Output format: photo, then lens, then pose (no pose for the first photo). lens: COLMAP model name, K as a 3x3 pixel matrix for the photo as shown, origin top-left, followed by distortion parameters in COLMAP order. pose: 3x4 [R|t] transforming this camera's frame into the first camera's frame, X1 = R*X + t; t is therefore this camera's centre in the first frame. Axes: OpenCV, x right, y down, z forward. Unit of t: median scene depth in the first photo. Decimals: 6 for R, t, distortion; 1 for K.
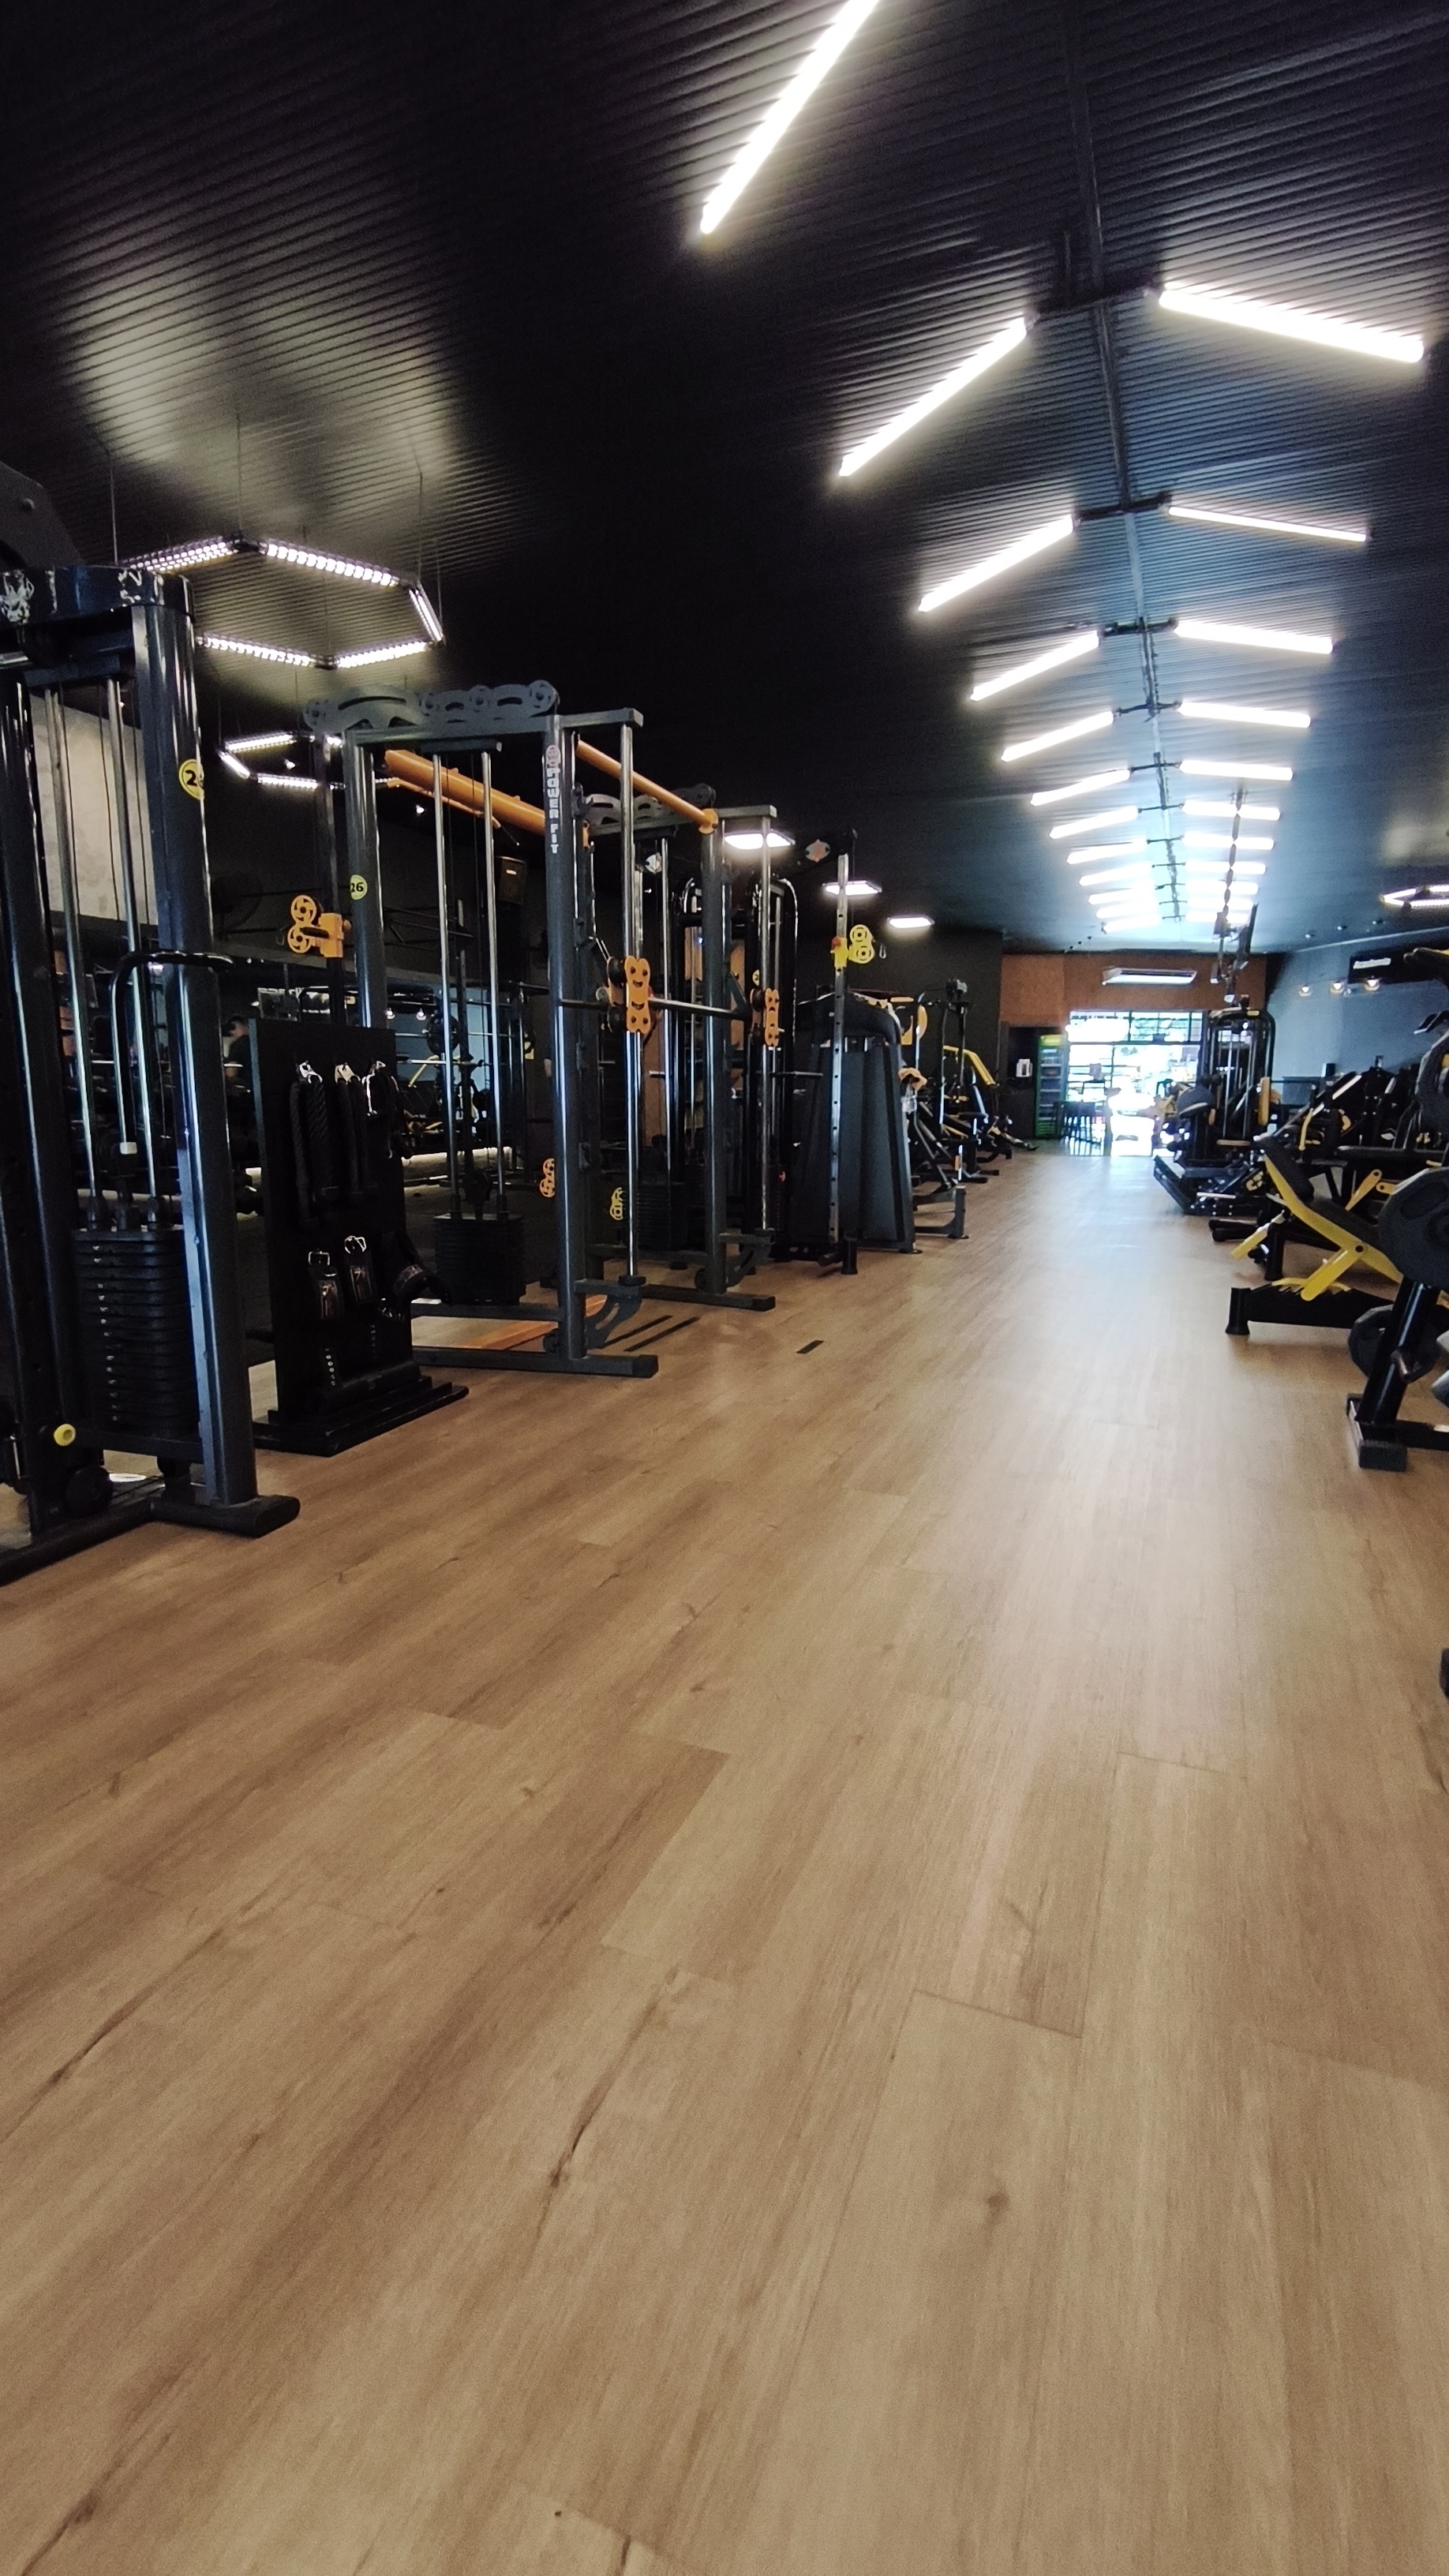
lens RADIAL K [[1148.2, 0, 718.0], [0, 1148.2, 1300.0], [0, 0, 1]] dist [-0.017008, -0.000405]
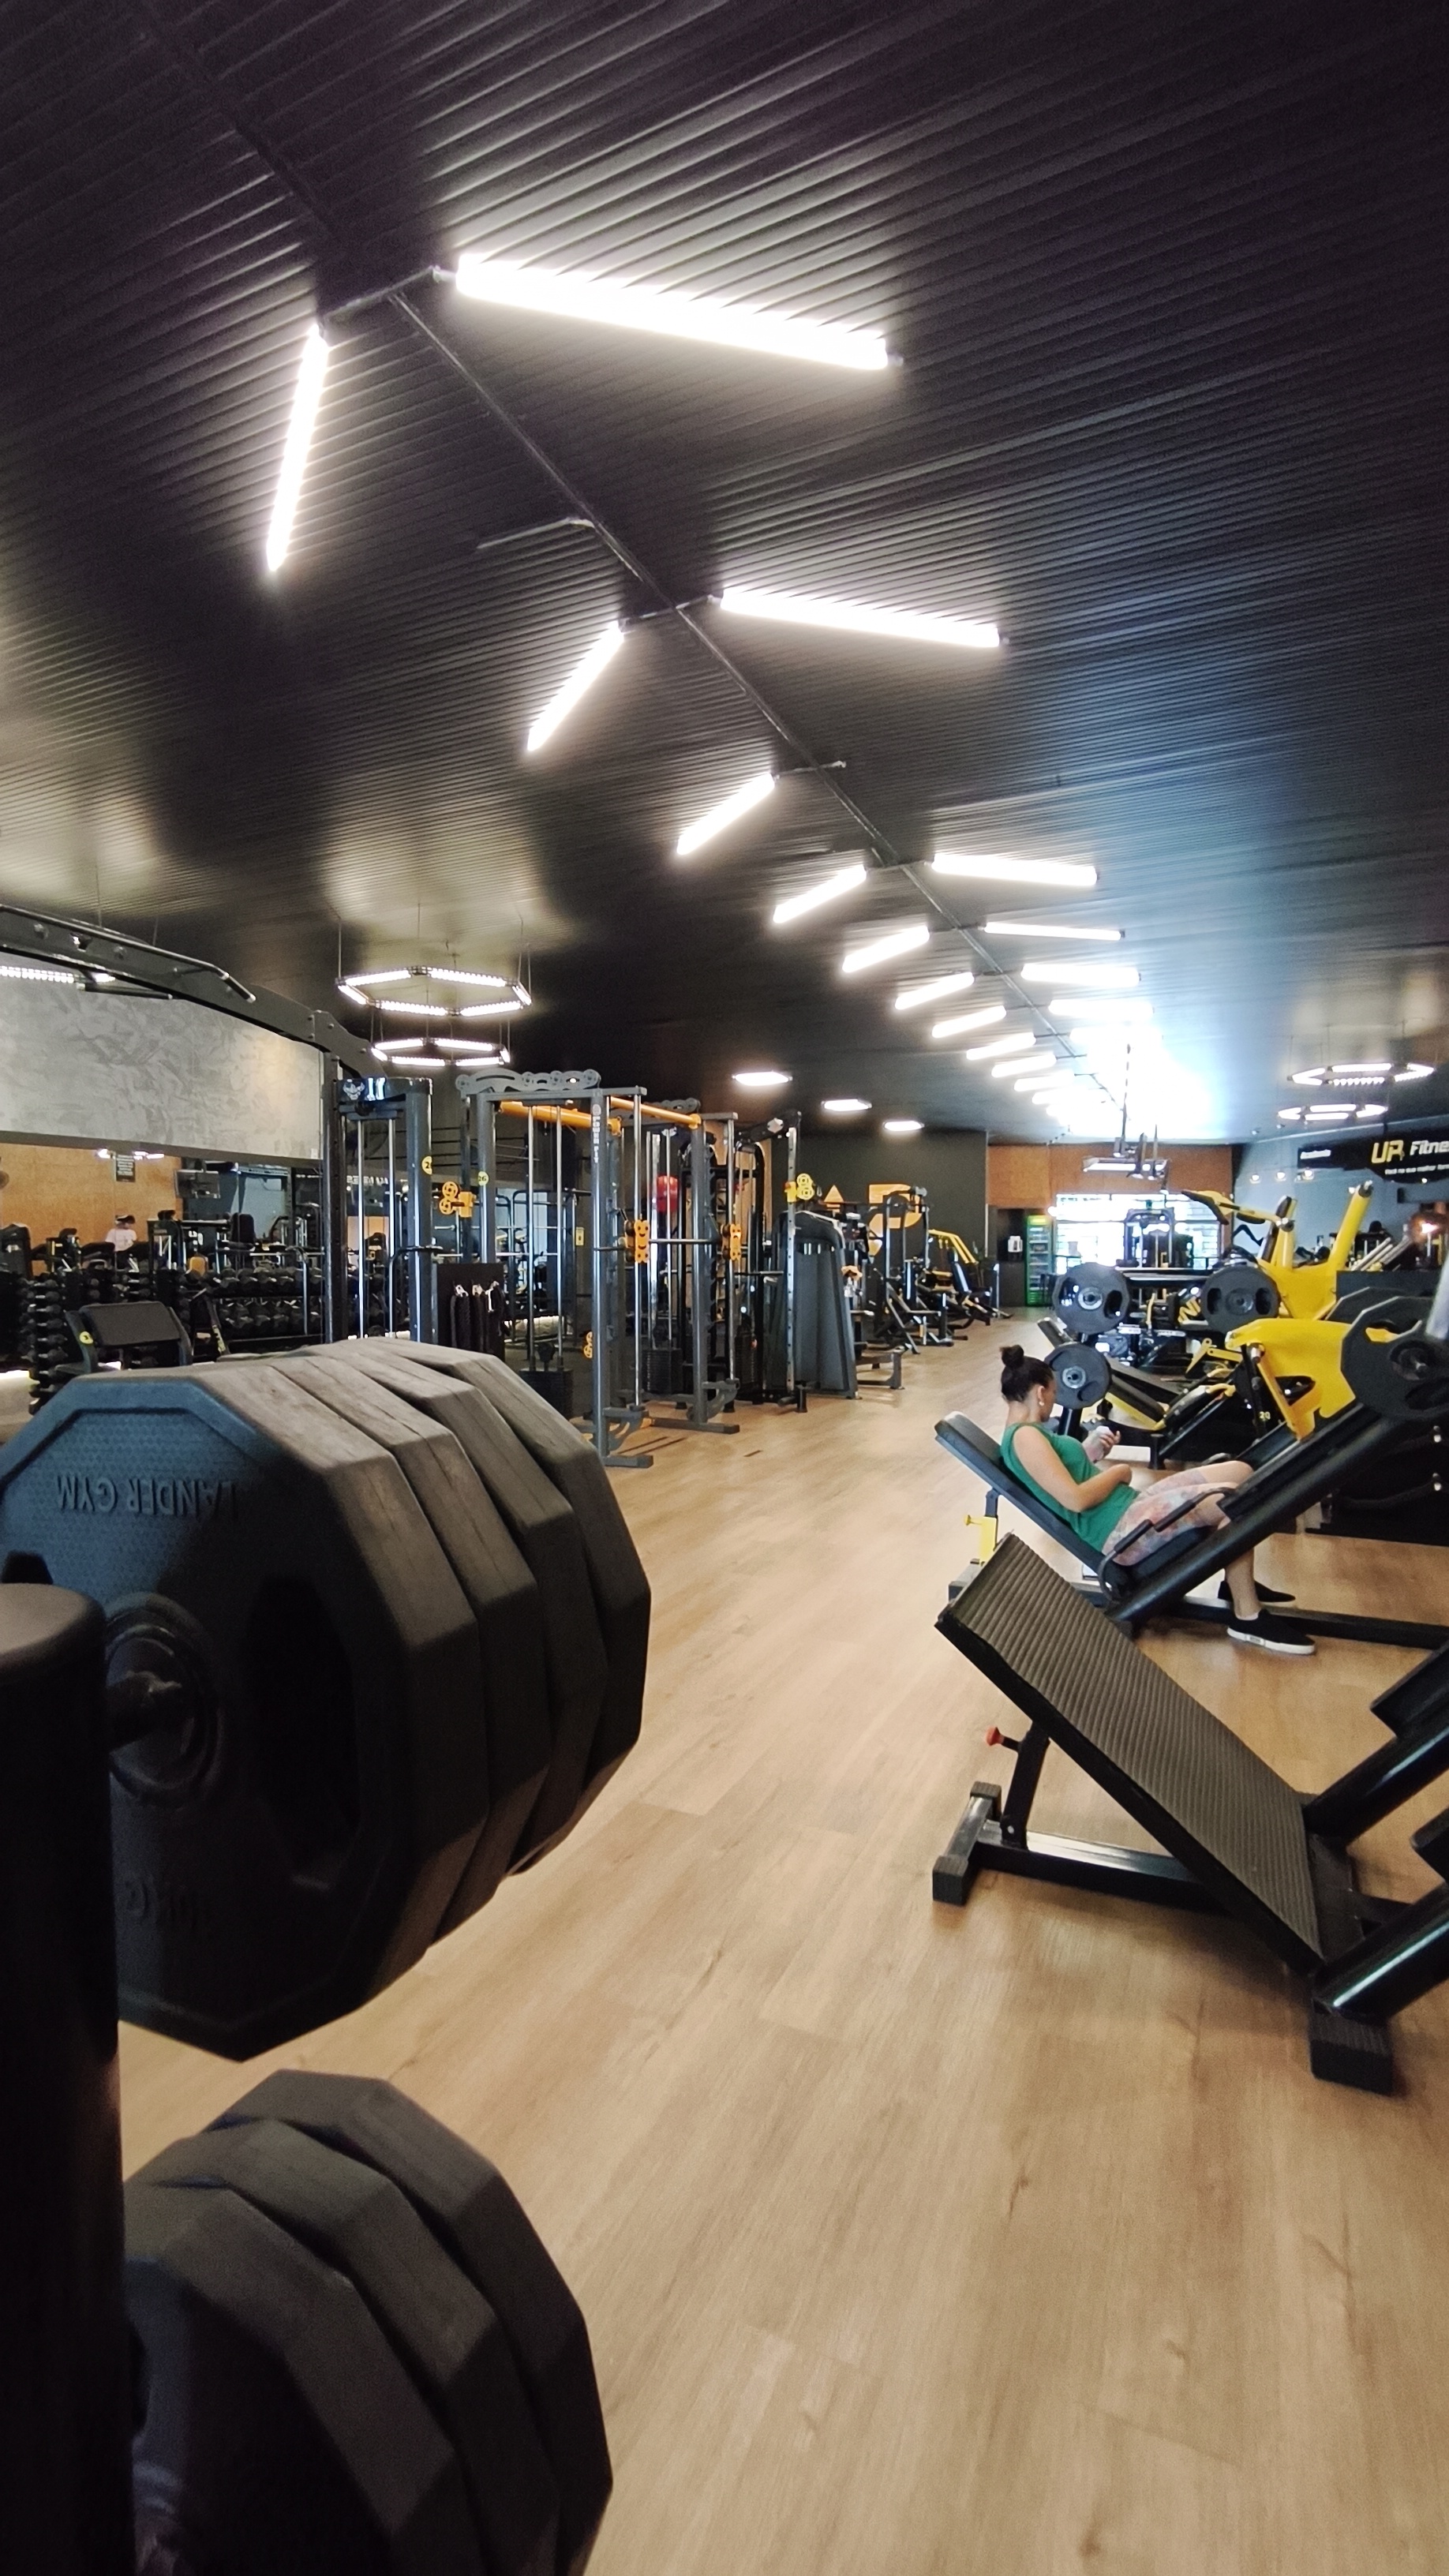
lens RADIAL K [[1148.2, 0, 728.6], [0, 1148.2, 1284.0], [0, 0, 1]] dist [-0.017008, -0.000405]
pose [[0.999513, 0.001571, -0.031151, 0.069211], [-0.006291, 0.988361, -0.151996, 0.036332], [0.030550, 0.152118, 0.987890, -0.419745]]
